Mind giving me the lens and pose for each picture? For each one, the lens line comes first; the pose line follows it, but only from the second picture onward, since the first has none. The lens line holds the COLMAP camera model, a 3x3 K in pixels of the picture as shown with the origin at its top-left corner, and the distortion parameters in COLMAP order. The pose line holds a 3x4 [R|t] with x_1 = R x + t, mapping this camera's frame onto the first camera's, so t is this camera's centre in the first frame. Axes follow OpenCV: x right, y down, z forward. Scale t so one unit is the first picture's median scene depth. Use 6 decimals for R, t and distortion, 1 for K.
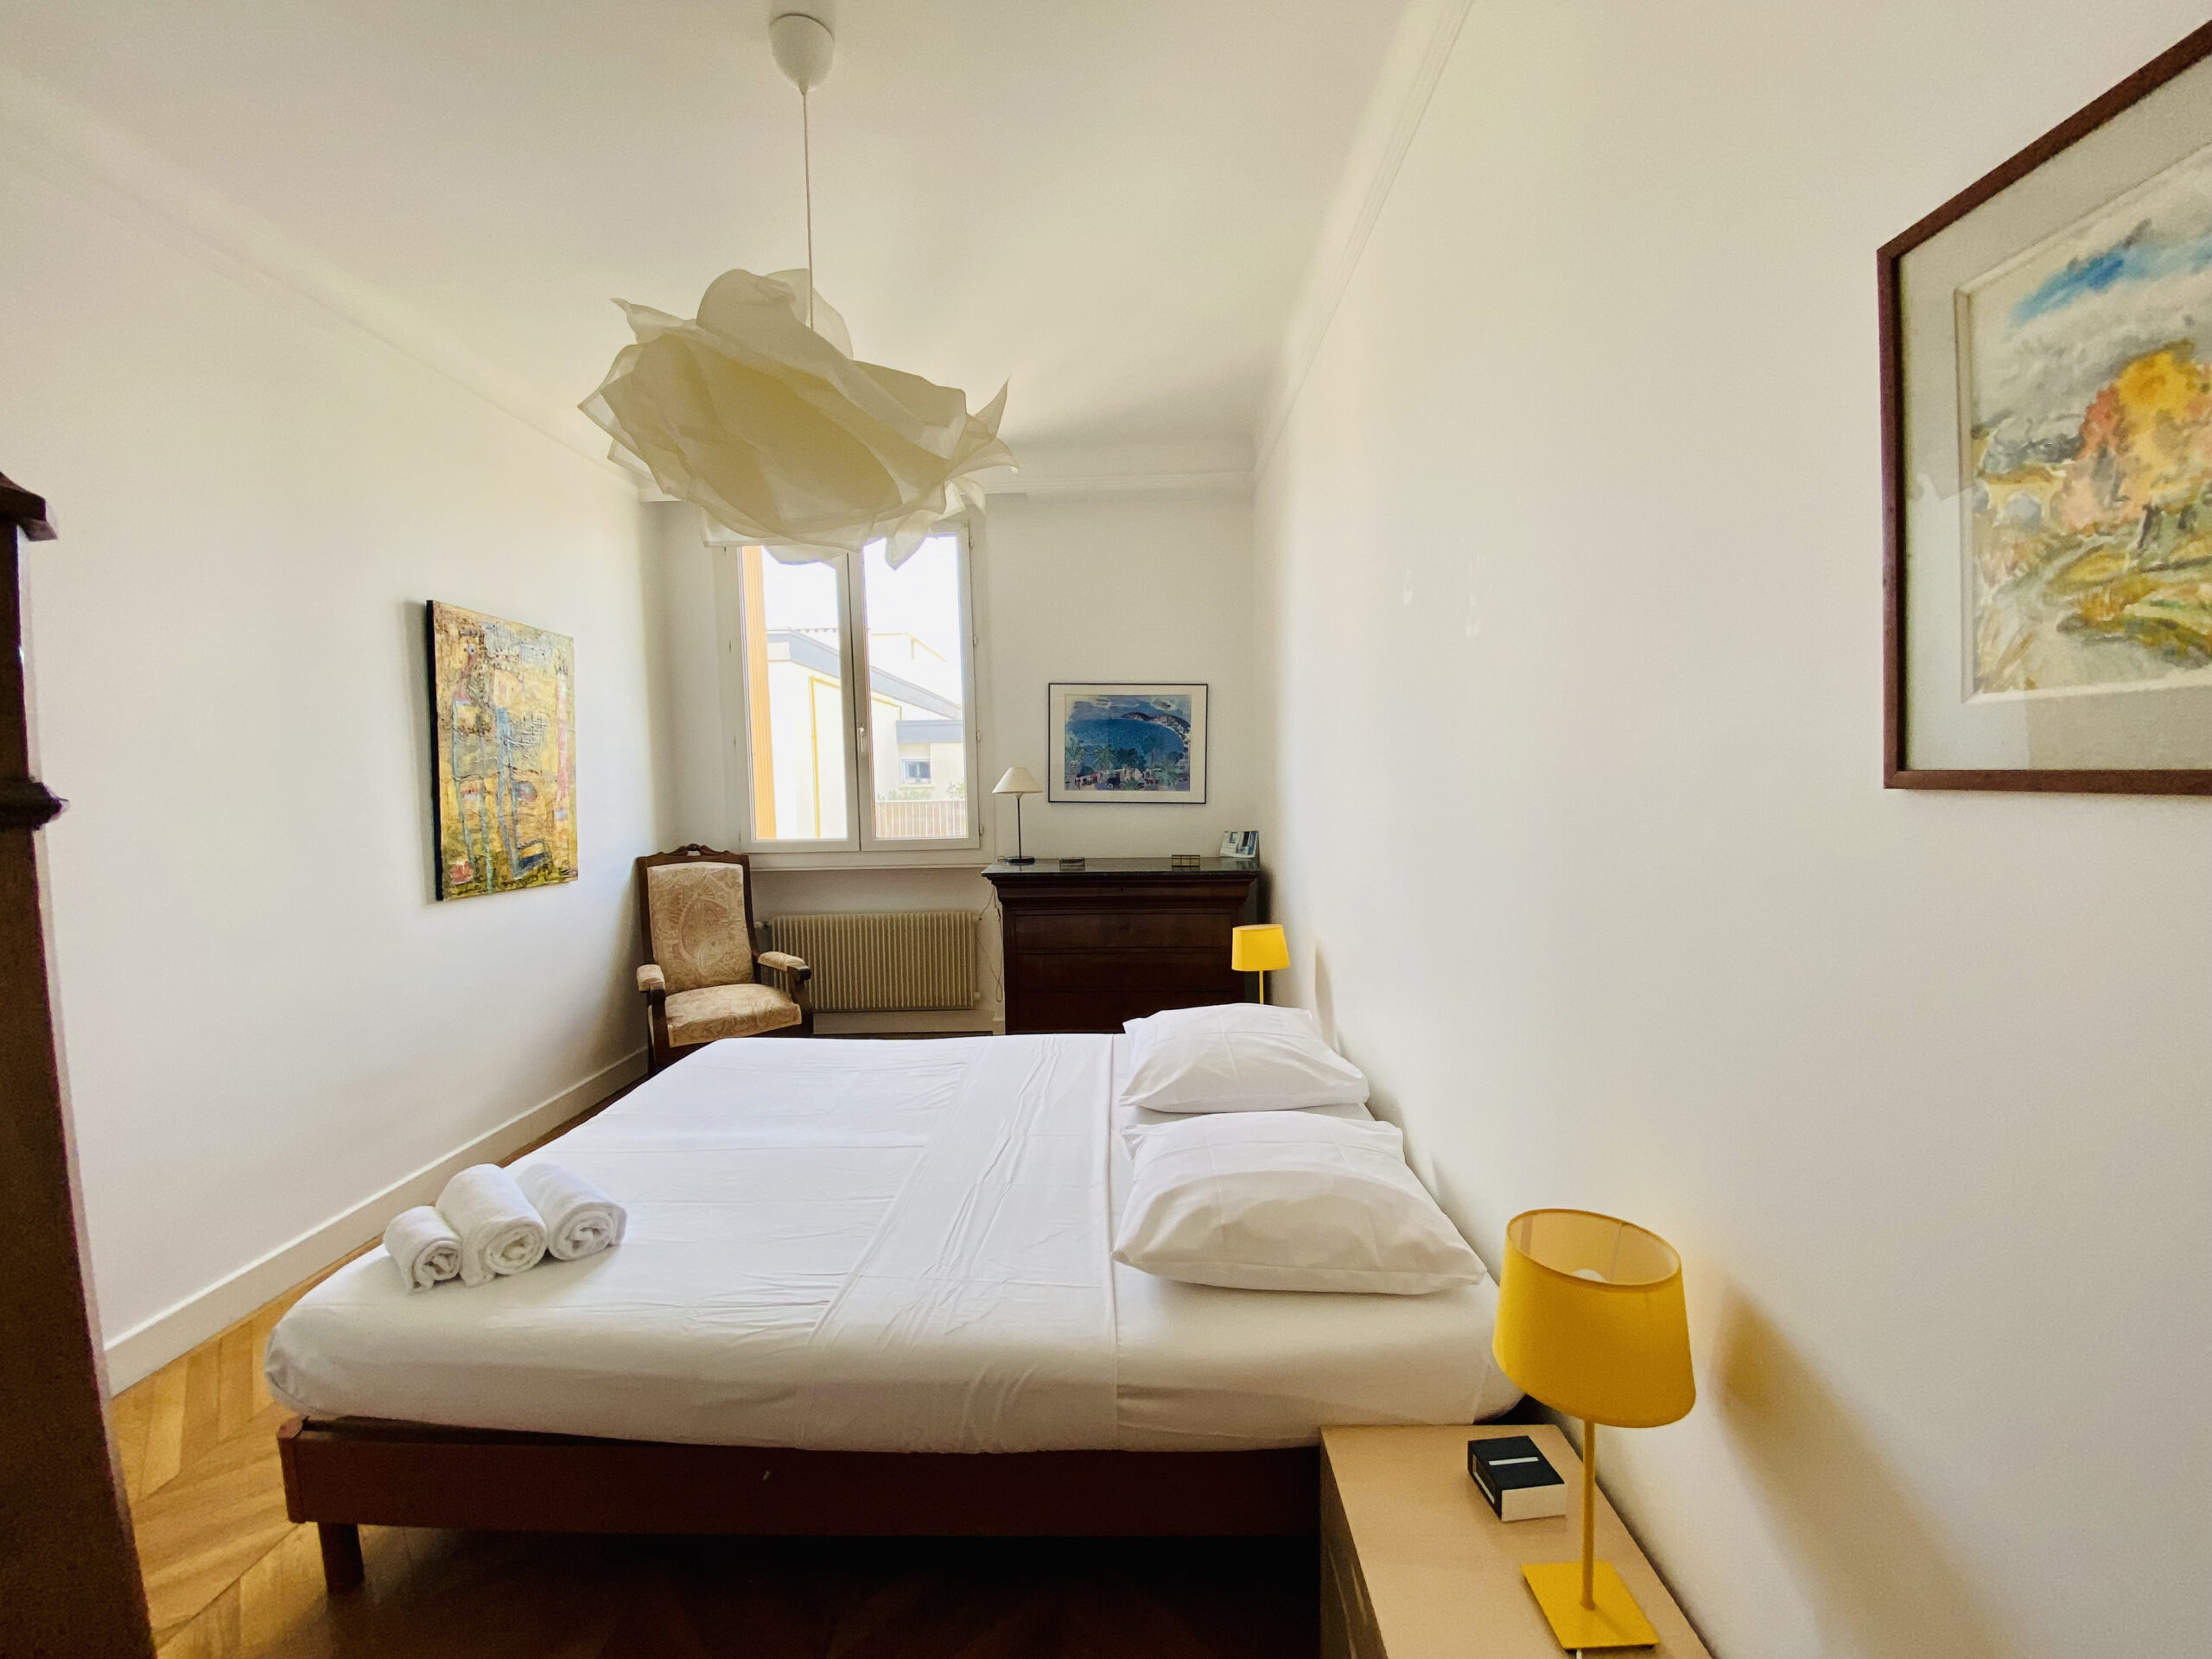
lens RADIAL K [[884.5, 0, 1098.1], [0, 884.5, 828.3], [0, 0, 1]] dist [0.015469, -0.019024]
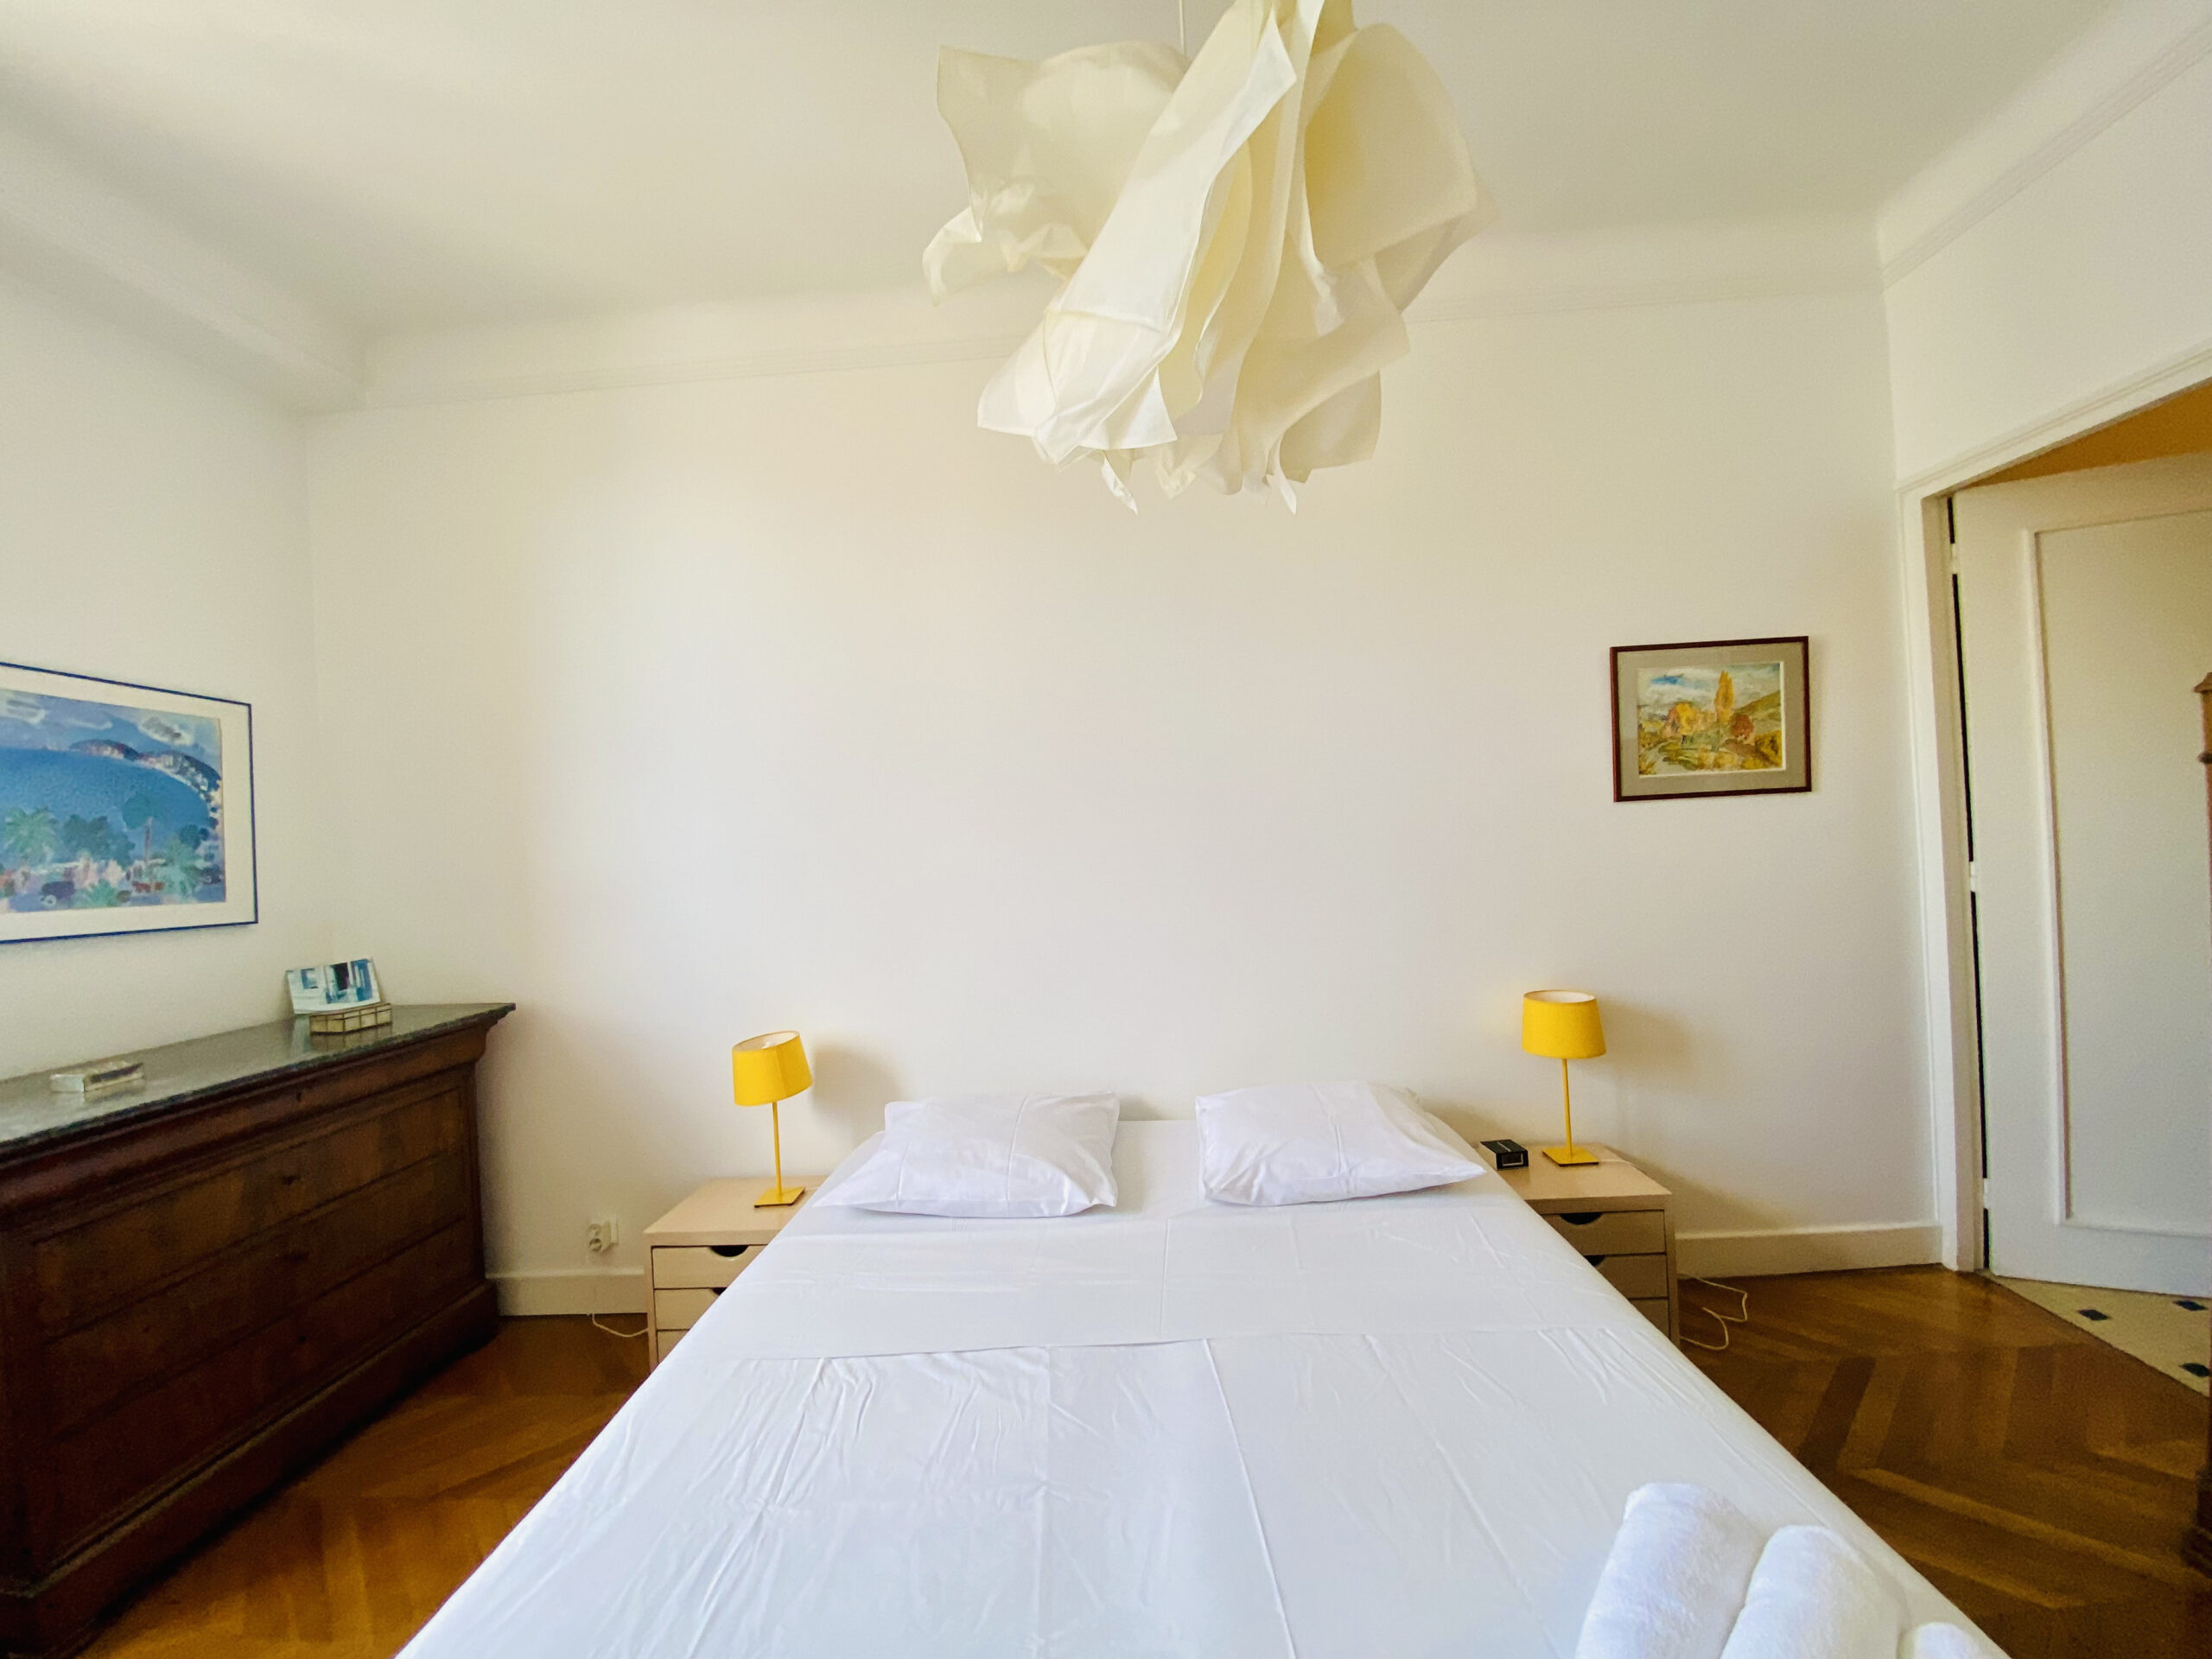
lens RADIAL K [[884.5, 0, 1098.1], [0, 884.5, 828.3], [0, 0, 1]] dist [0.015469, -0.019024]
pose [[0.007752, 0.021730, 0.999734, -0.412409], [0.113442, 0.993290, -0.022470, -0.015365], [-0.993514, 0.113586, 0.005235, 0.484539]]
